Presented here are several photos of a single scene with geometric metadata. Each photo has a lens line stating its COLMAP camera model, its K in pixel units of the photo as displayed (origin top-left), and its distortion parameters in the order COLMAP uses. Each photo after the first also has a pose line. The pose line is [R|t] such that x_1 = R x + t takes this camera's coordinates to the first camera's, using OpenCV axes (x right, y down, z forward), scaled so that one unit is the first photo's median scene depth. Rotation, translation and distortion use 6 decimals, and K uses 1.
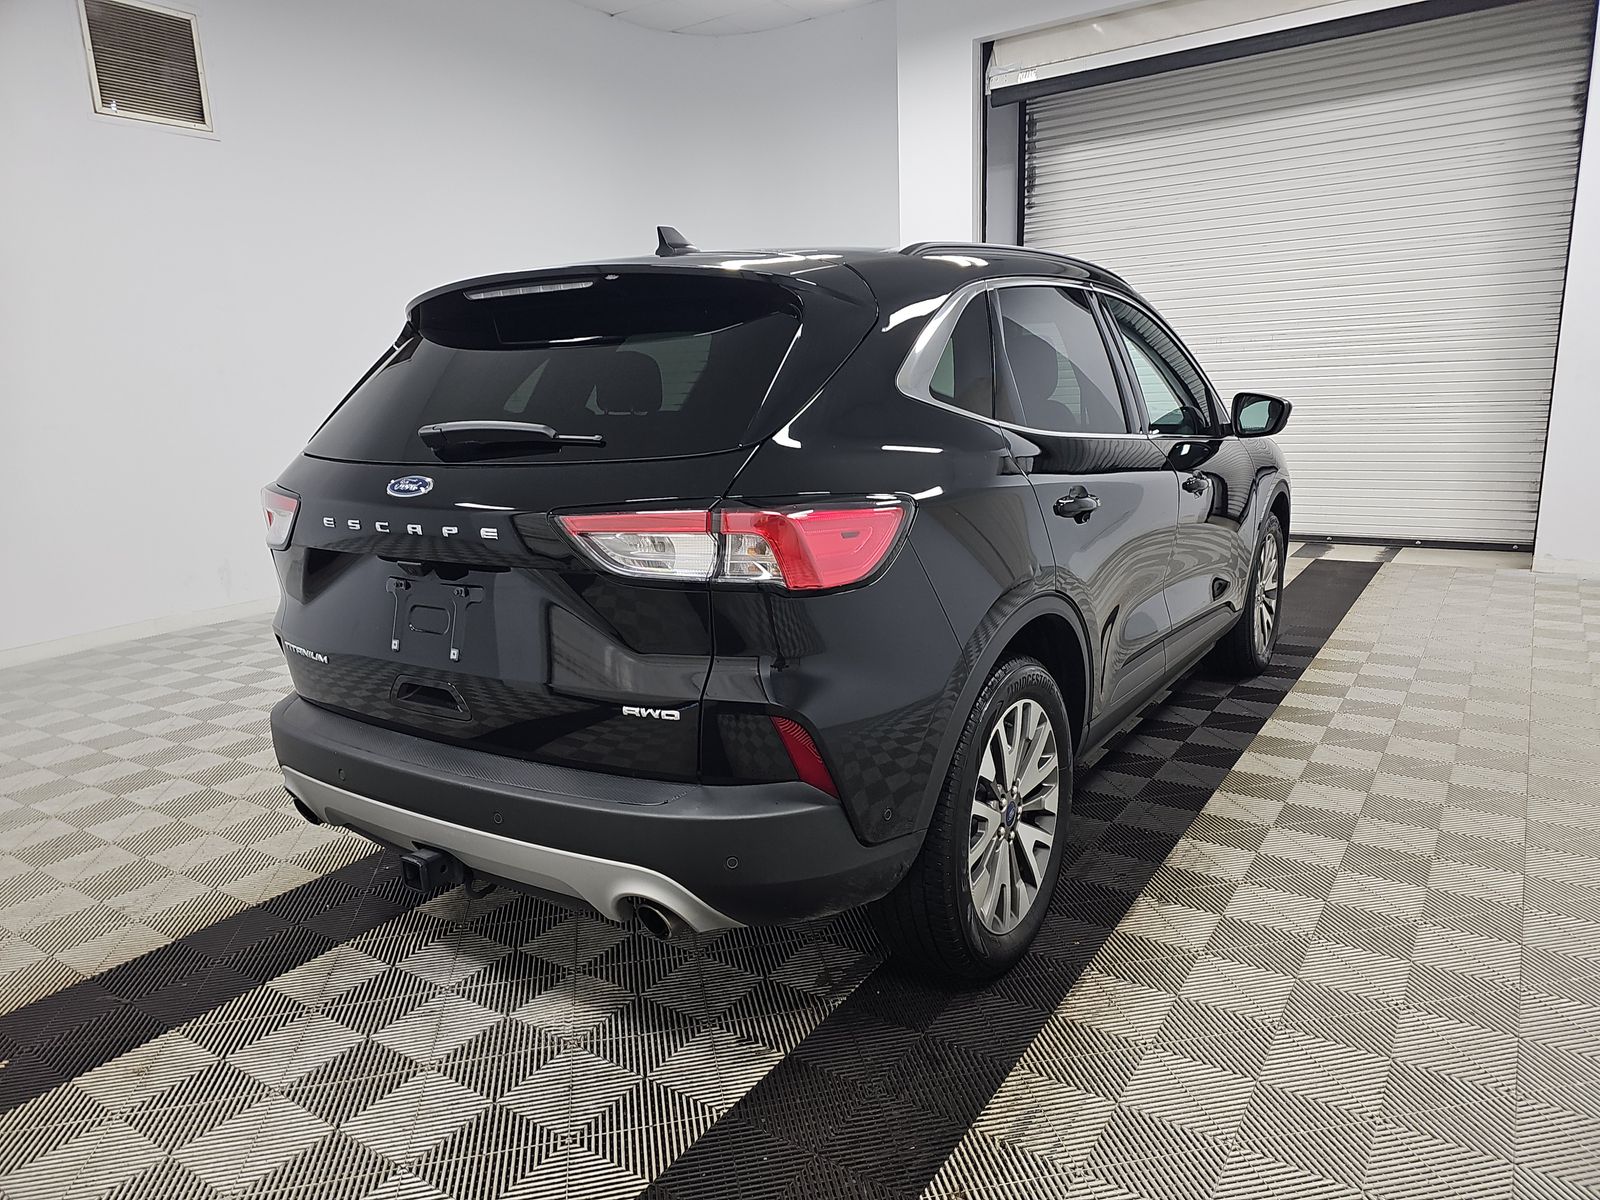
lens RADIAL K [[1058.4, 0, 800.0], [0, 1058.4, 600.0], [0, 0, 1]] dist [0.037547, -0.001271]
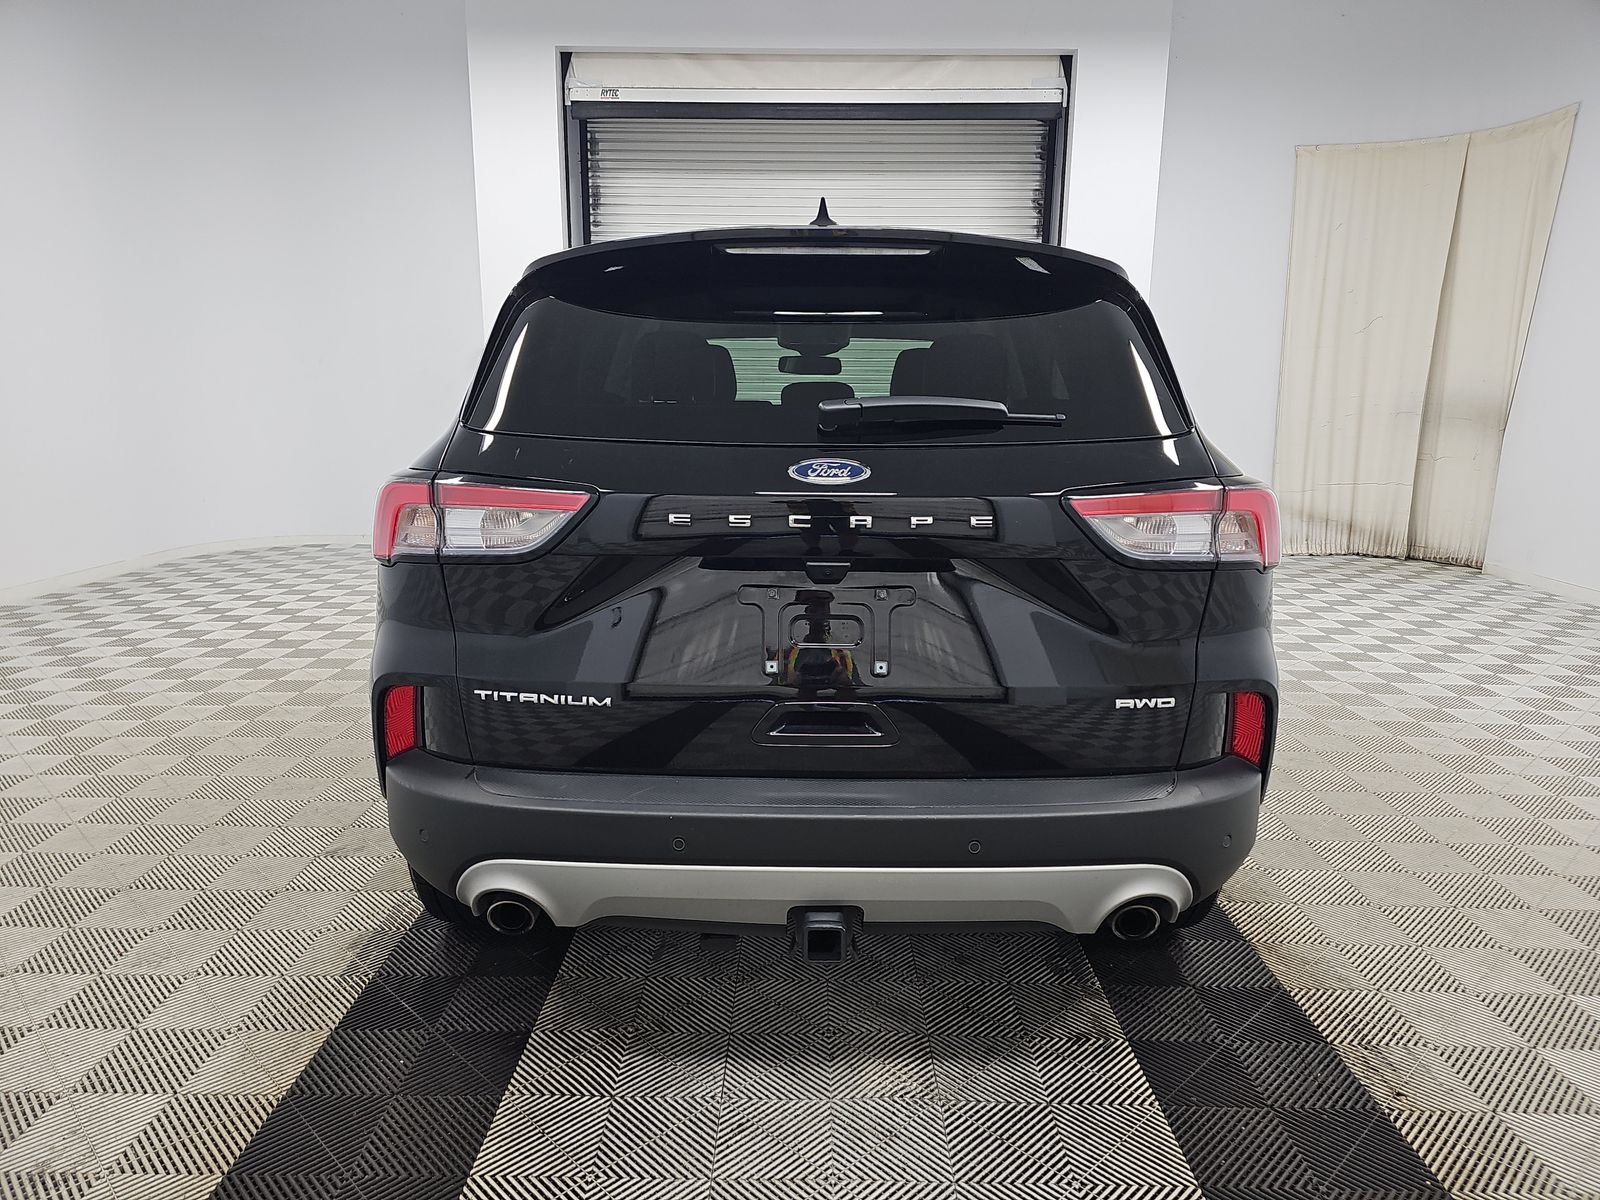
lens RADIAL K [[1058.4, 0, 800.0], [0, 1058.4, 600.0], [0, 0, 1]] dist [0.037547, -0.001271]
pose [[0.837301, -0.058287, 0.543627, -0.208931], [0.071321, 0.997449, -0.002905, -0.001450], [-0.542071, 0.041204, 0.839322, 0.080307]]
